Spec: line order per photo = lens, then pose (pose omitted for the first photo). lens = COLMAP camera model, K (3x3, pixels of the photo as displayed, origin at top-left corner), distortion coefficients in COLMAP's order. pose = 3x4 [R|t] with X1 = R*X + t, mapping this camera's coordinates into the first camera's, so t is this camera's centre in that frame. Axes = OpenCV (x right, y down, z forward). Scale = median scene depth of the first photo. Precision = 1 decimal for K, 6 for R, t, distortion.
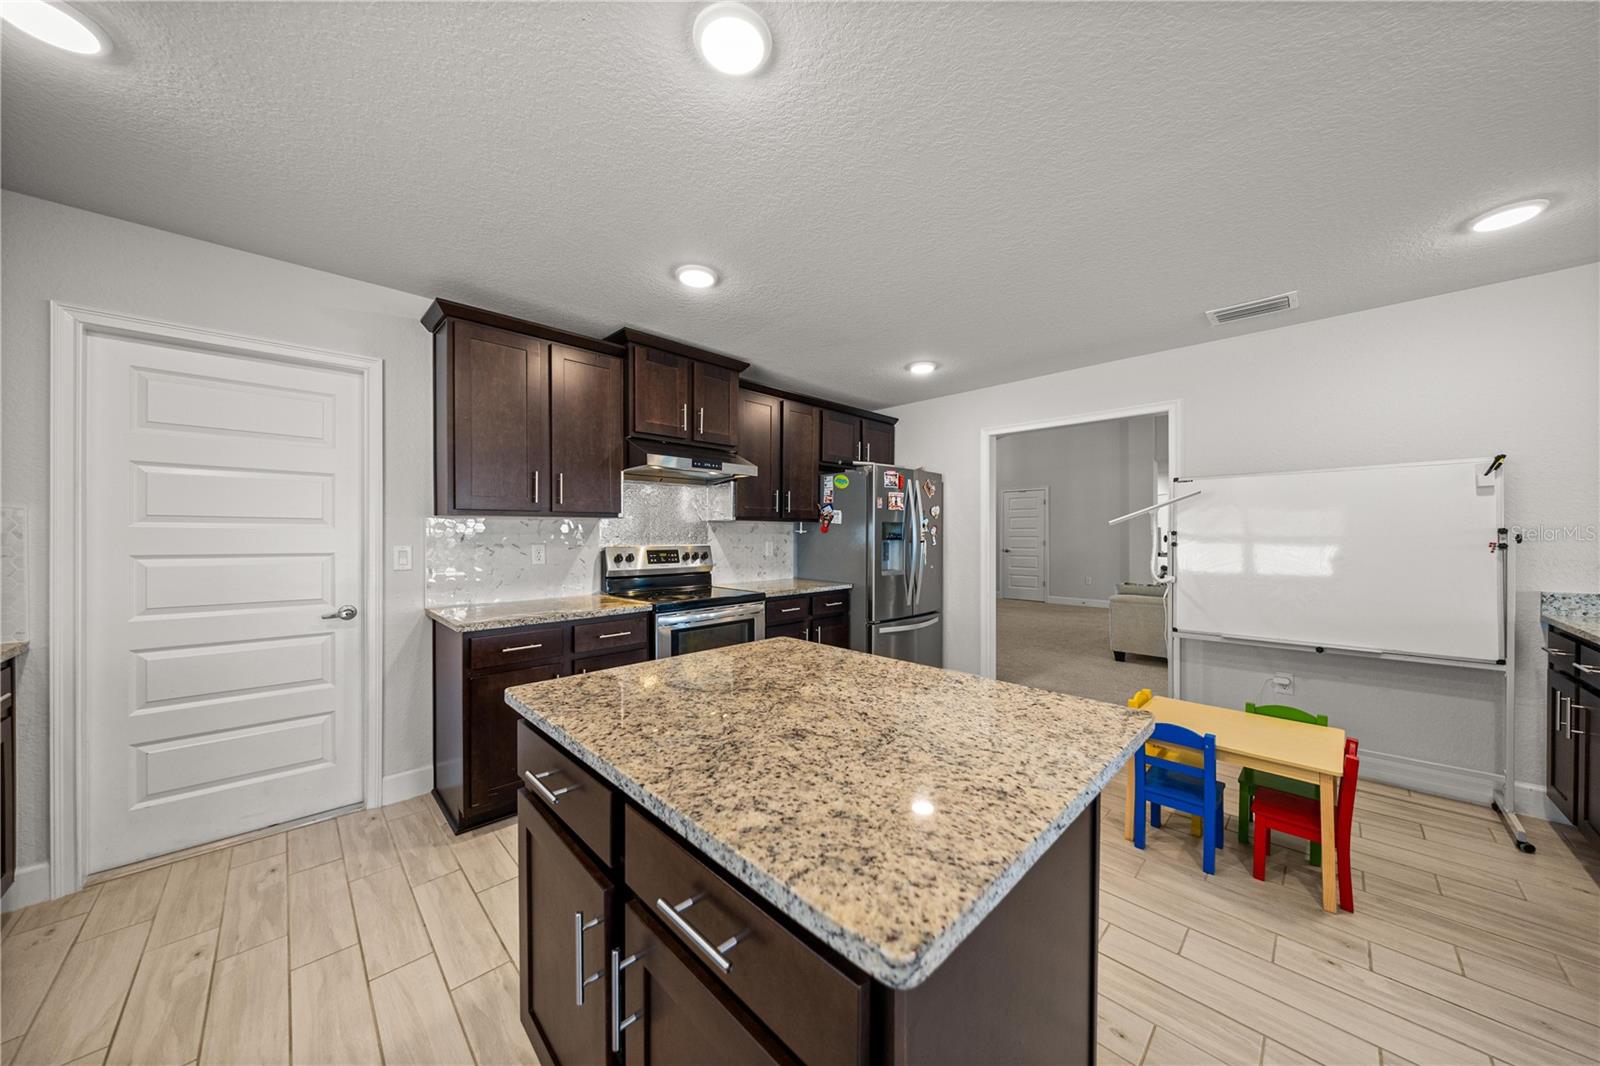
lens RADIAL K [[554.2, 0, 800.0], [0, 554.2, 533.0], [0, 0, 1]] dist [-0.000477, 0.003624]
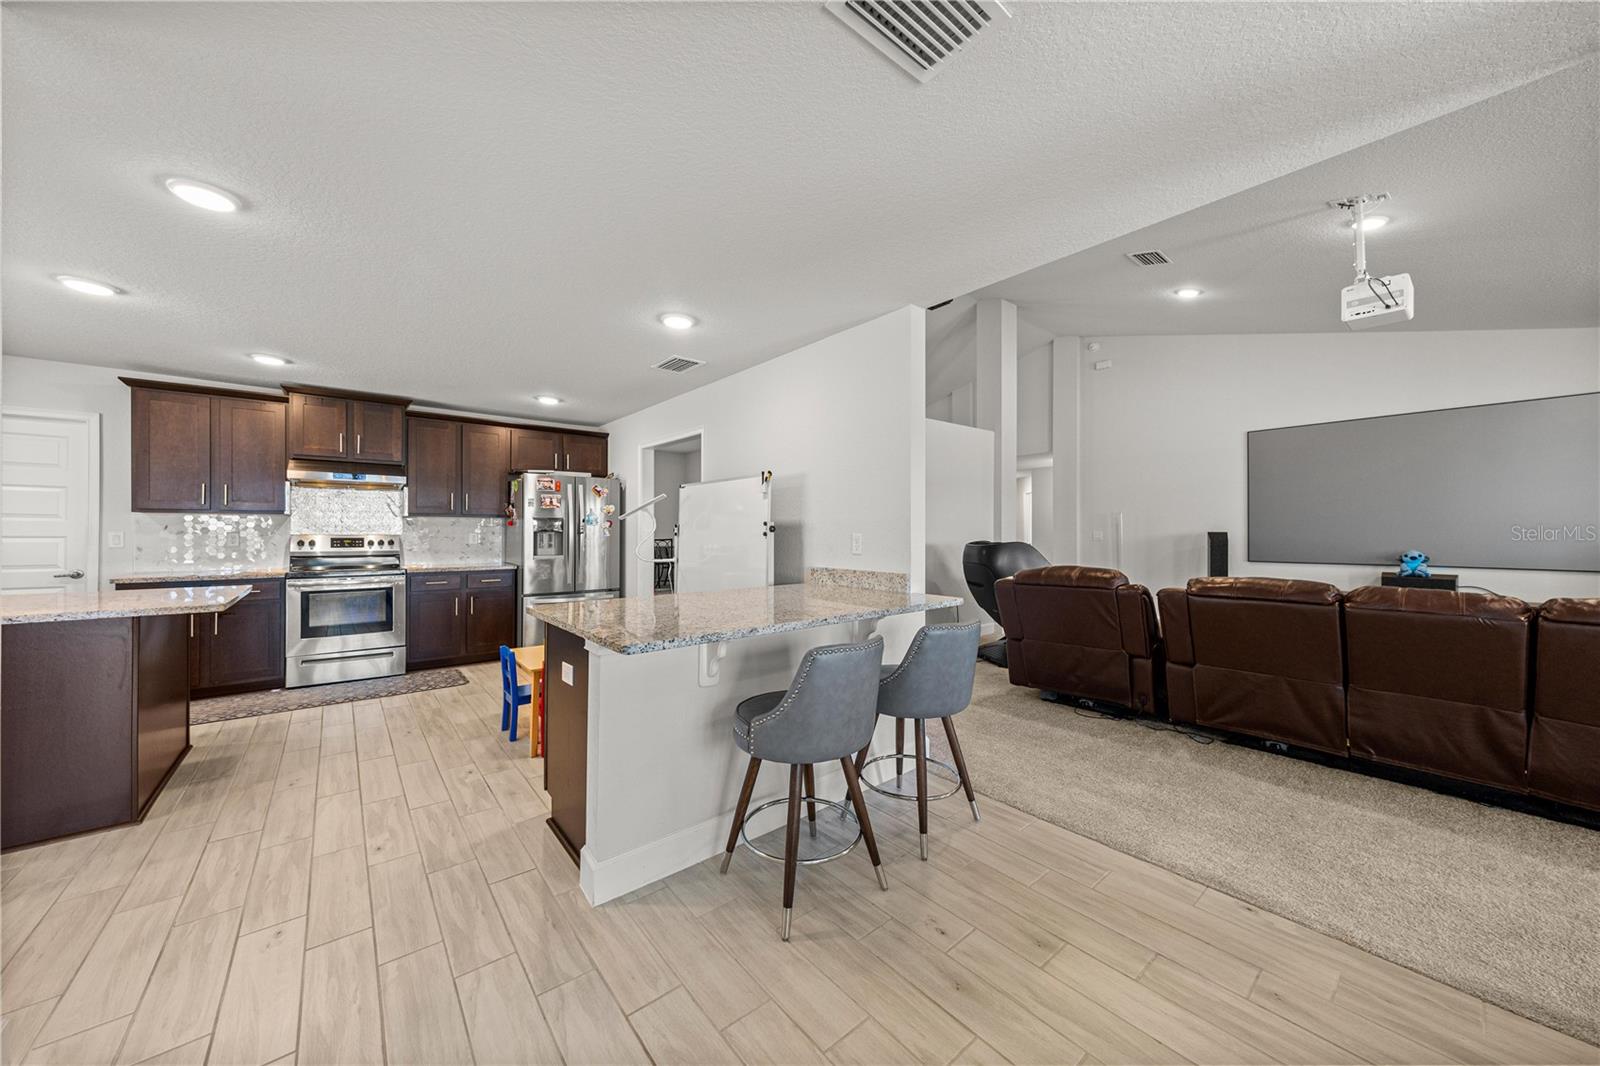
lens RADIAL K [[566.3, 0, 800.5], [0, 566.3, 536.5], [0, 0, 1]] dist [-0.001921, -0.000249]
pose [[0.995924, 0.002988, -0.090145, 1.060469], [-0.001893, 0.999923, 0.012233, 0.008710], [0.090175, -0.012013, 0.995854, -0.318970]]
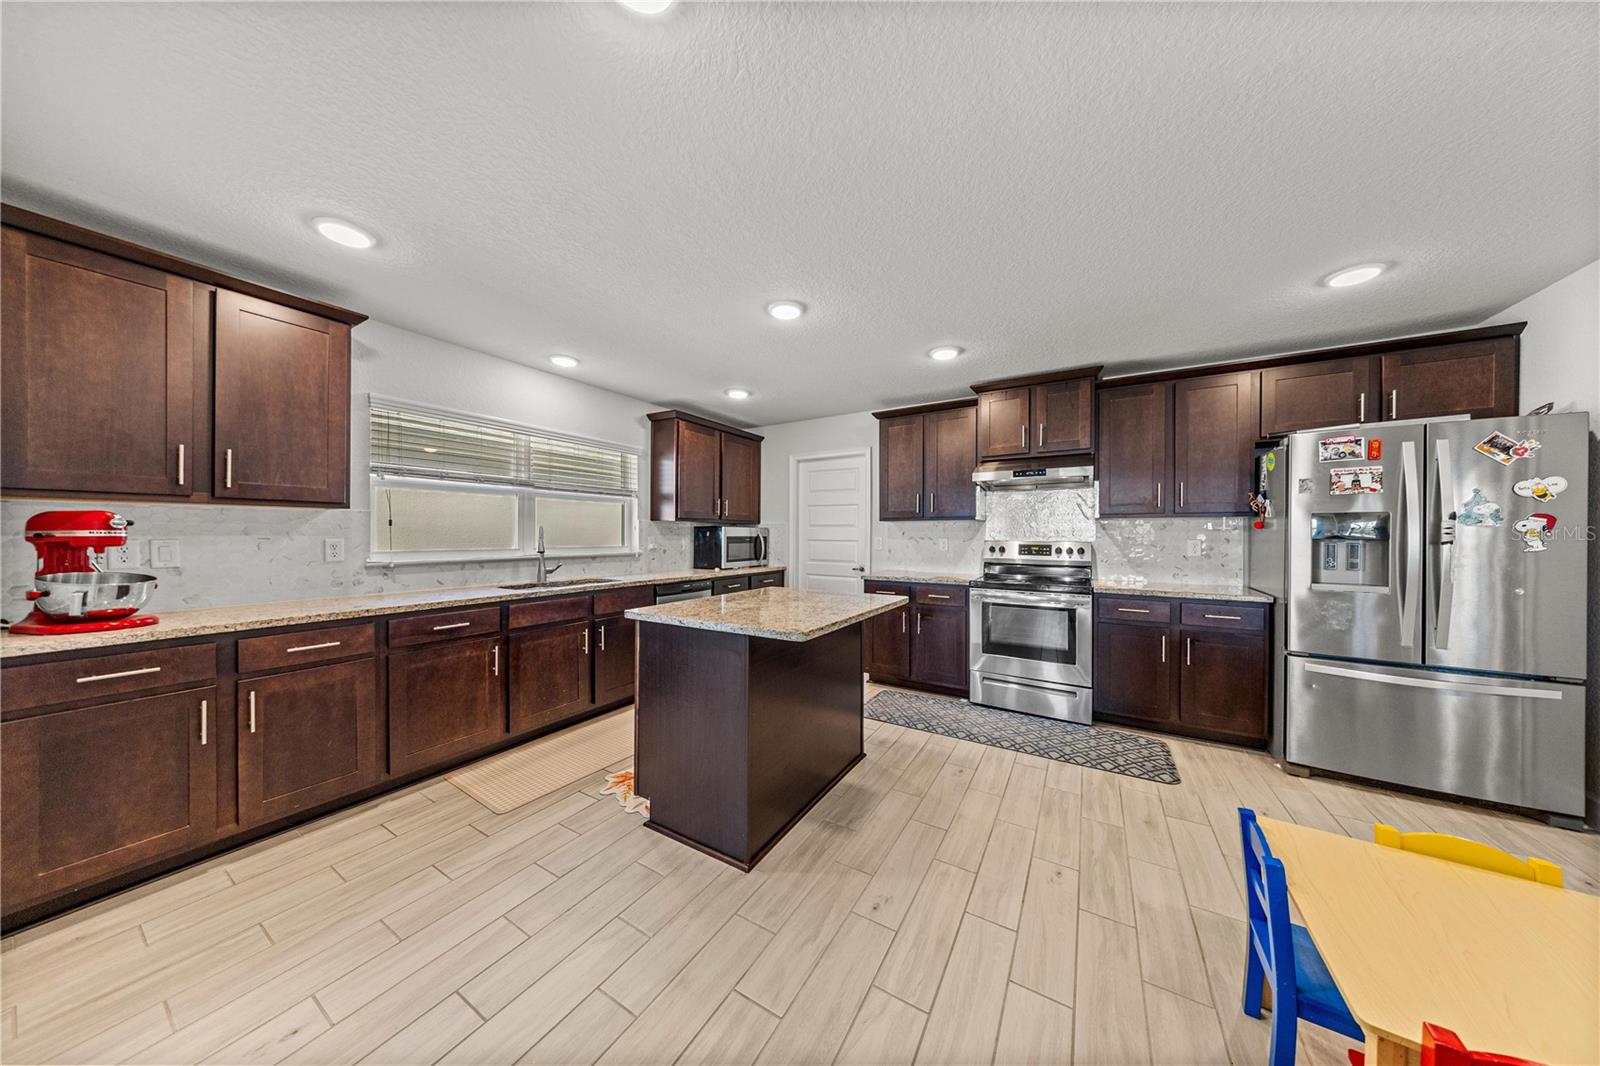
lens RADIAL K [[467.6, 0, 800.0], [0, 467.6, 533.0], [0, 0, 1]] dist [-0.019239, -0.000080]
pose [[0.233014, -0.002265, -0.972471, 0.668221], [0.001752, 0.999997, -0.001909, 0.006737], [0.972472, -0.001259, 0.233017, 0.268255]]
